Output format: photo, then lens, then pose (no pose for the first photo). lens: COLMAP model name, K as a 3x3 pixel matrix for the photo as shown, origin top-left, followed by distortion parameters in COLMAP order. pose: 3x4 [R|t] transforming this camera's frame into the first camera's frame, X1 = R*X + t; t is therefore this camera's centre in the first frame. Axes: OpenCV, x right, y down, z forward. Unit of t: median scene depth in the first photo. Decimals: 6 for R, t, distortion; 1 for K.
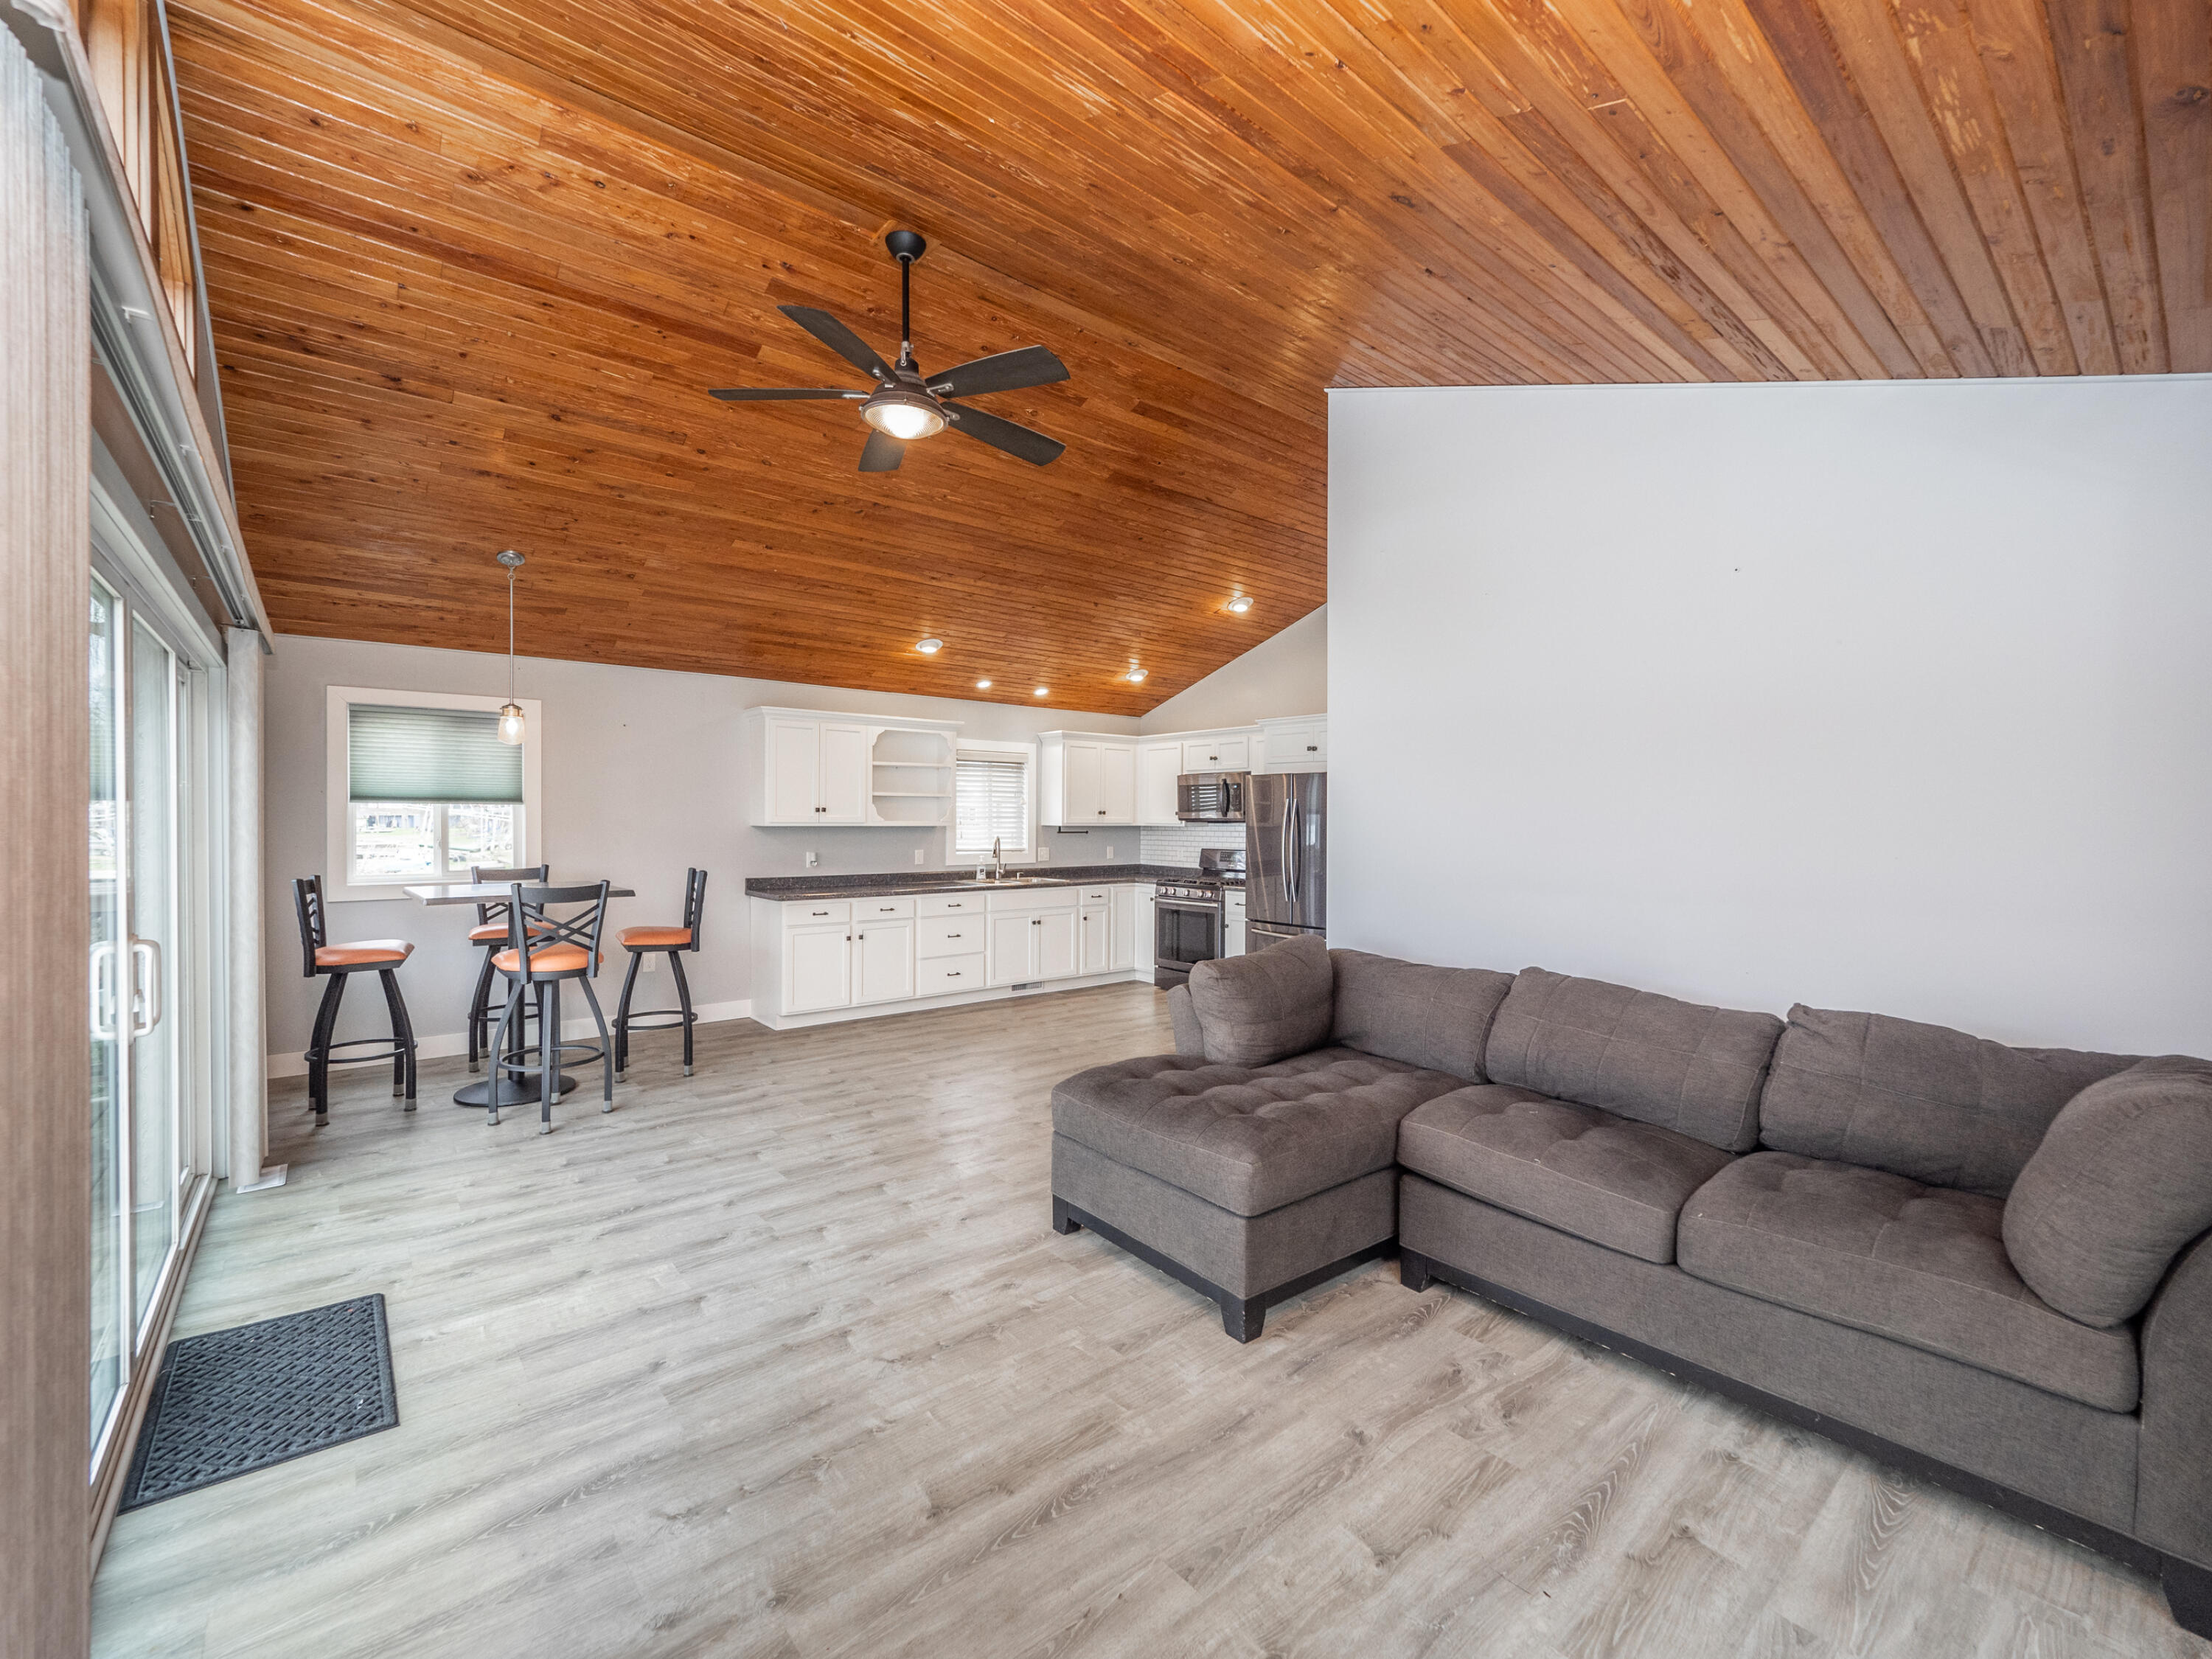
lens RADIAL K [[987.9, 0, 1106.0], [0, 987.9, 829.5], [0, 0, 1]] dist [-0.002357, -0.000669]
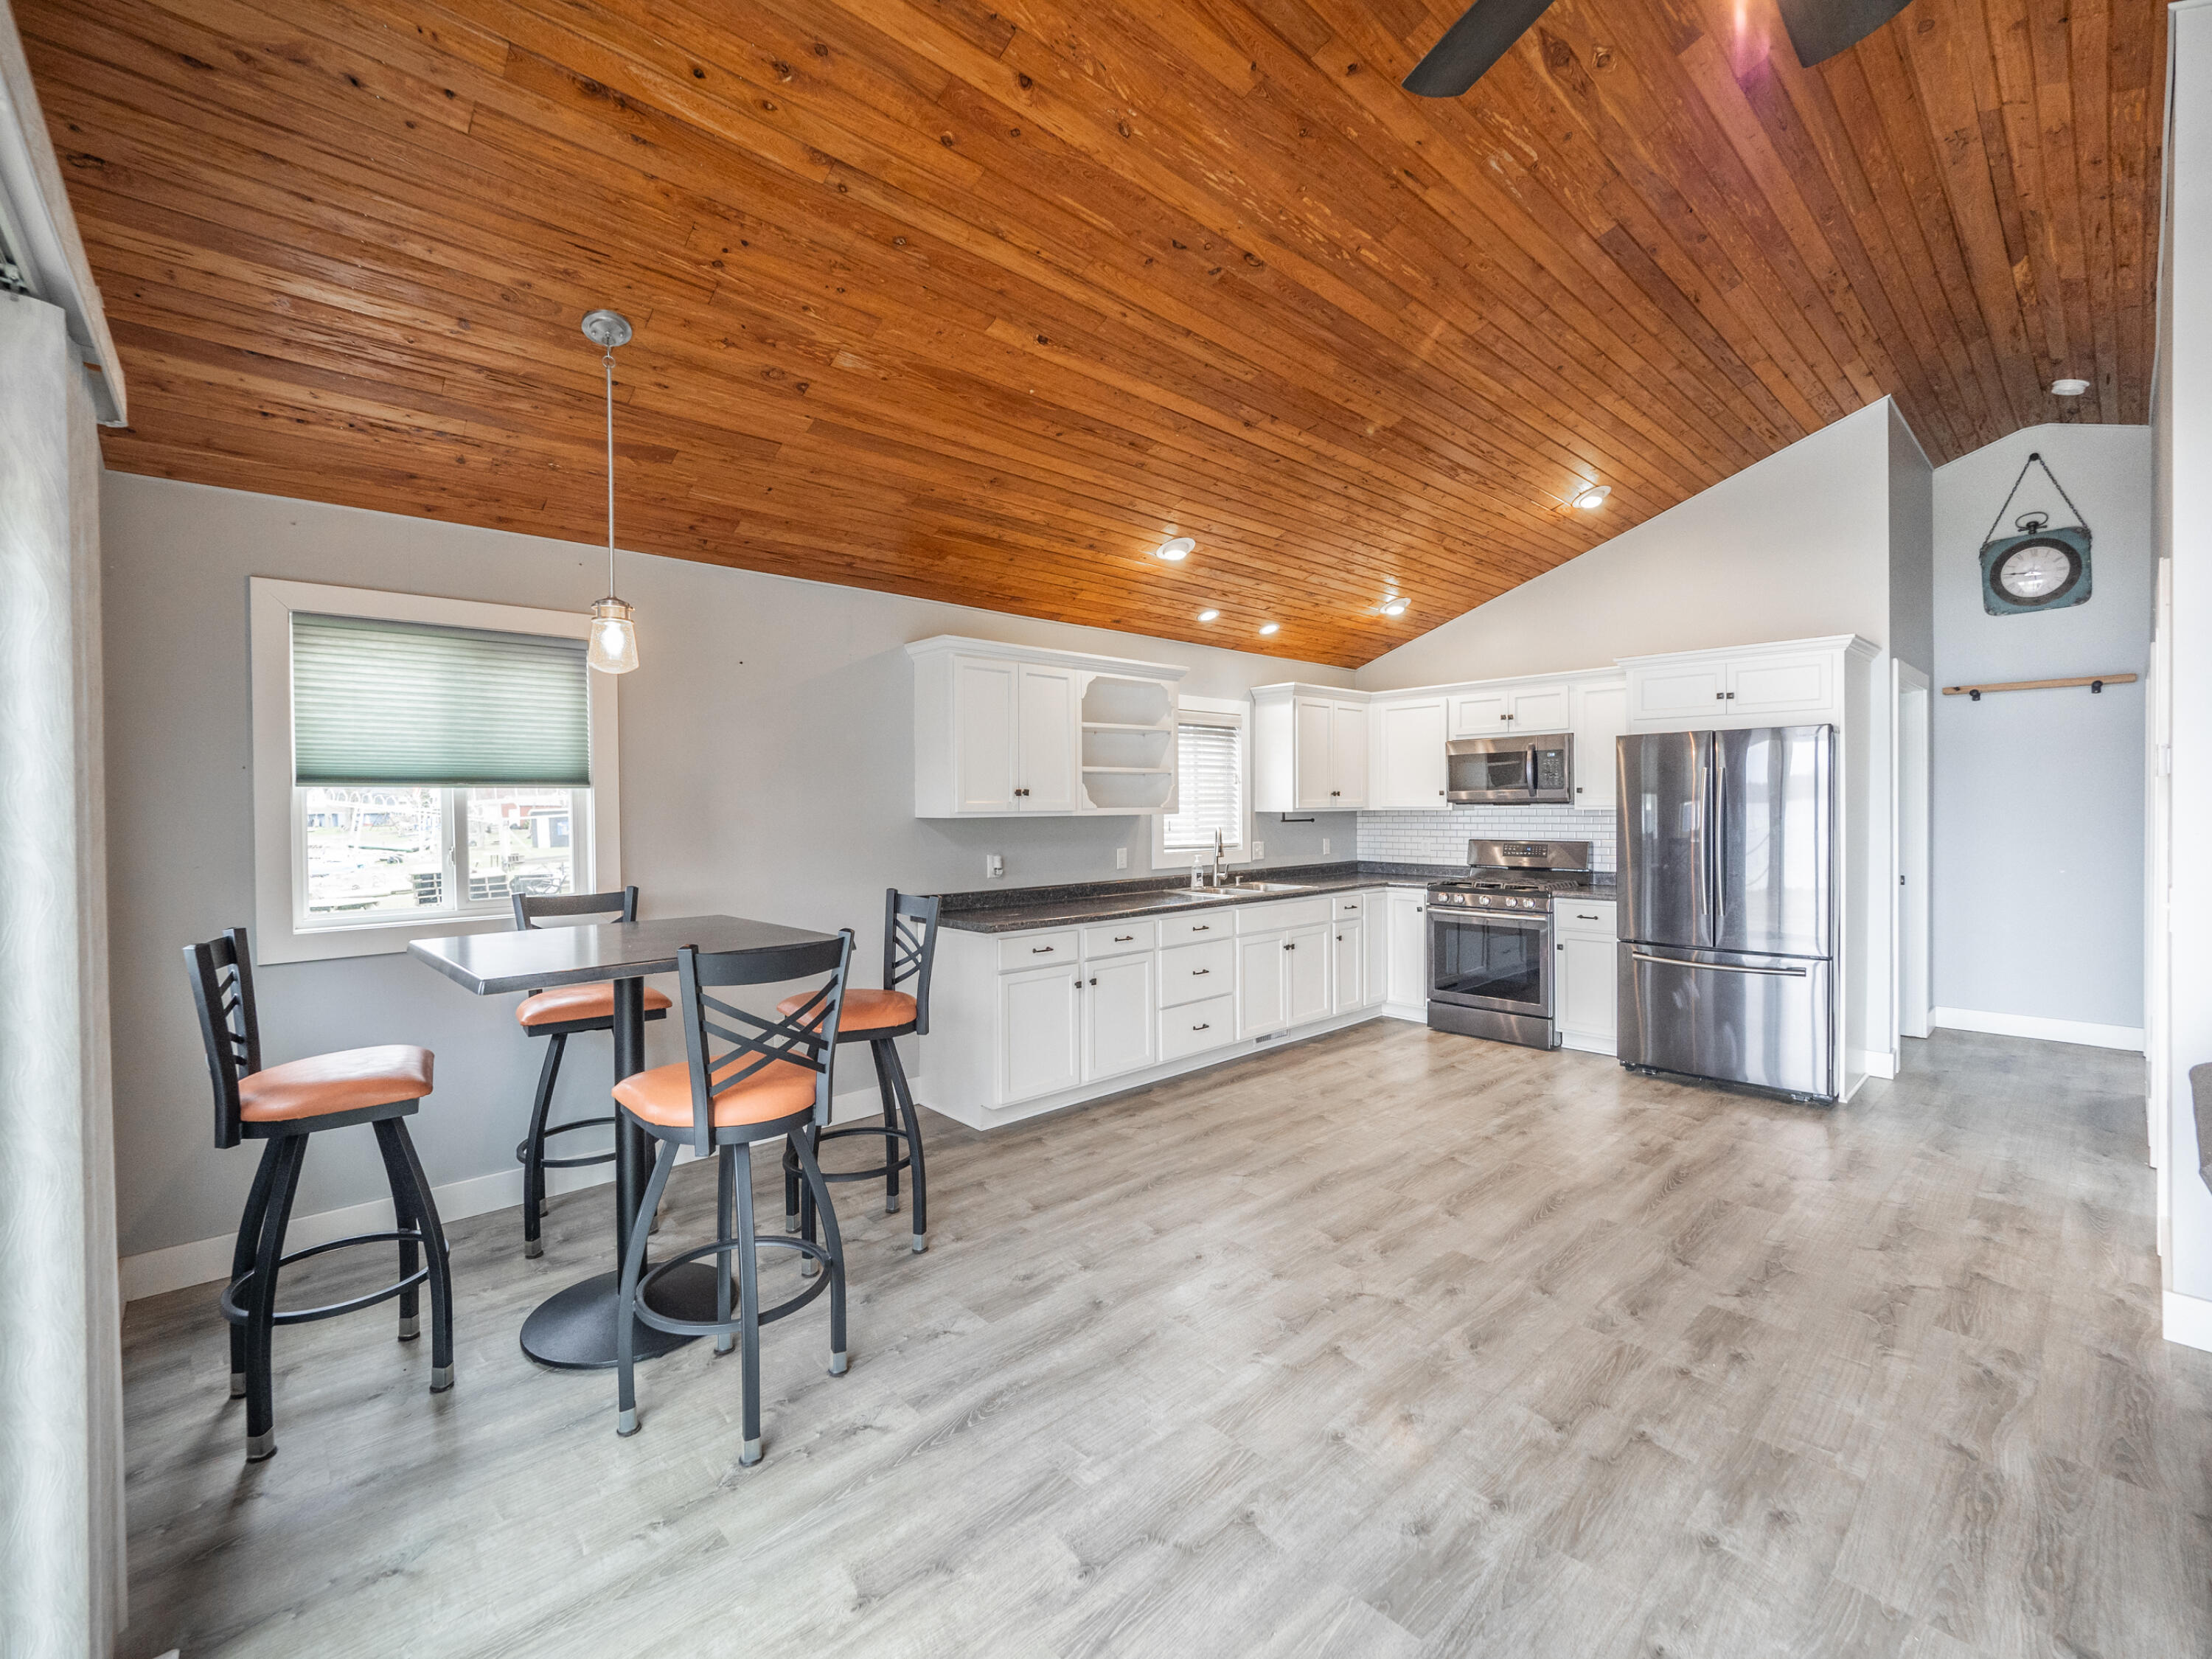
lens RADIAL K [[962.3, 0, 1096.4], [0, 962.3, 819.5], [0, 0, 1]] dist [-0.001693, 0.000209]
pose [[0.997999, -0.015669, 0.061255, -0.289877], [0.015538, 0.999876, 0.002614, -0.002713], [-0.061288, -0.001657, 0.998119, 0.357125]]
